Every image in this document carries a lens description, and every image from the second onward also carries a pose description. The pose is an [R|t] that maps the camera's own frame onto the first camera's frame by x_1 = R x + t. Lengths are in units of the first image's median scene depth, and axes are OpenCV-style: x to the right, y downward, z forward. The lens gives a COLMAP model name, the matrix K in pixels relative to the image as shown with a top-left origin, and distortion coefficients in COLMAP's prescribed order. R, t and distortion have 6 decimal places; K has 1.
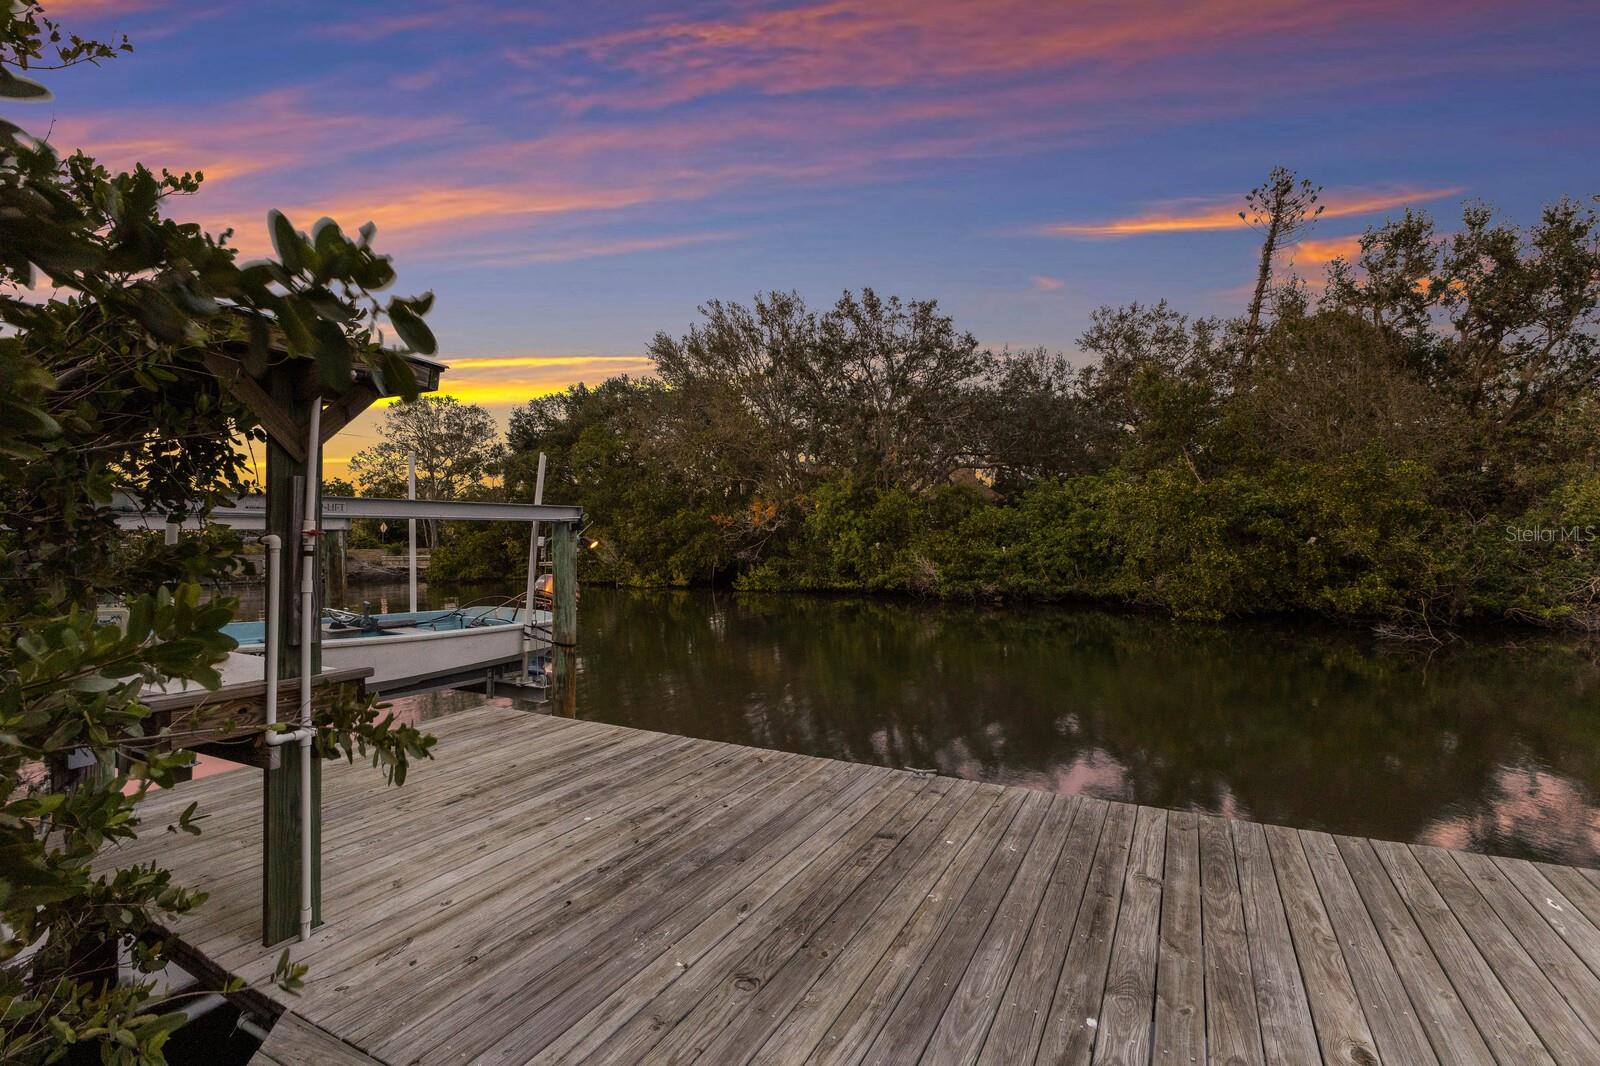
lens RADIAL K [[725.4, 0, 804.0], [0, 725.4, 529.0], [0, 0, 1]] dist [0.003351, 0.001764]
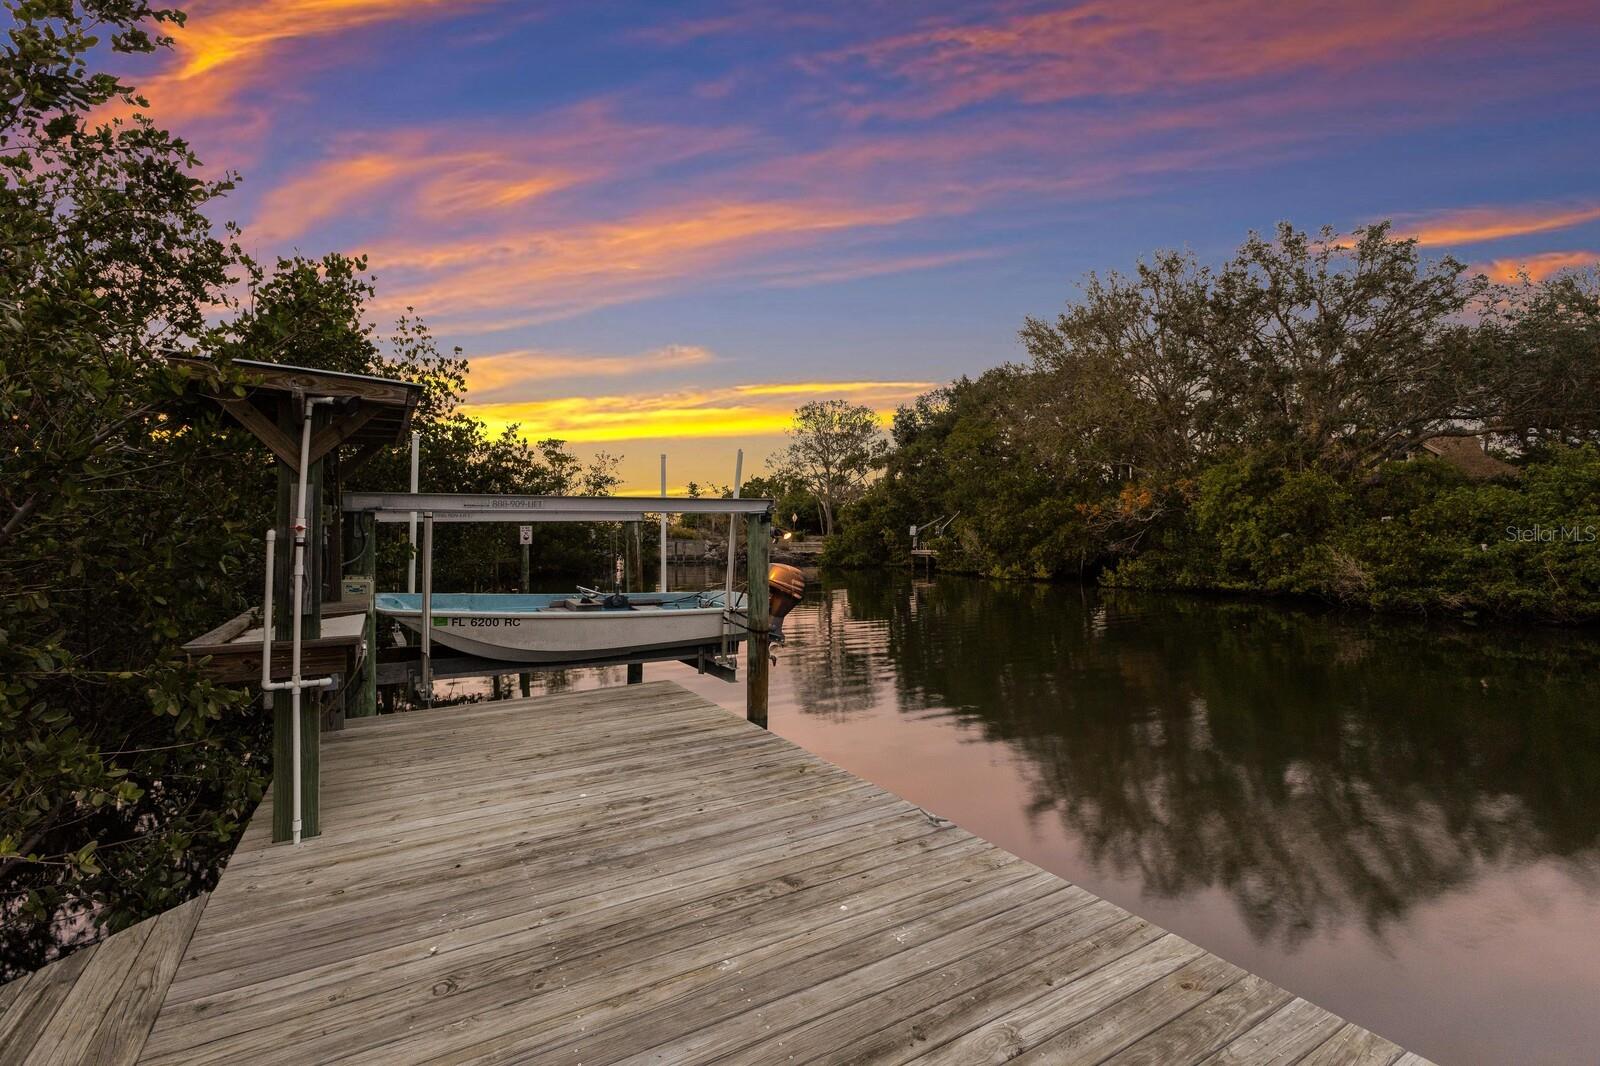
lens RADIAL K [[725.4, 0, 800.2], [0, 725.4, 530.1], [0, 0, 1]] dist [0.003351, 0.001764]
pose [[0.861449, 0.006859, -0.507798, 0.148892], [0.001214, 0.999878, 0.015567, -0.001930], [0.507843, -0.014026, 0.861335, 0.071882]]
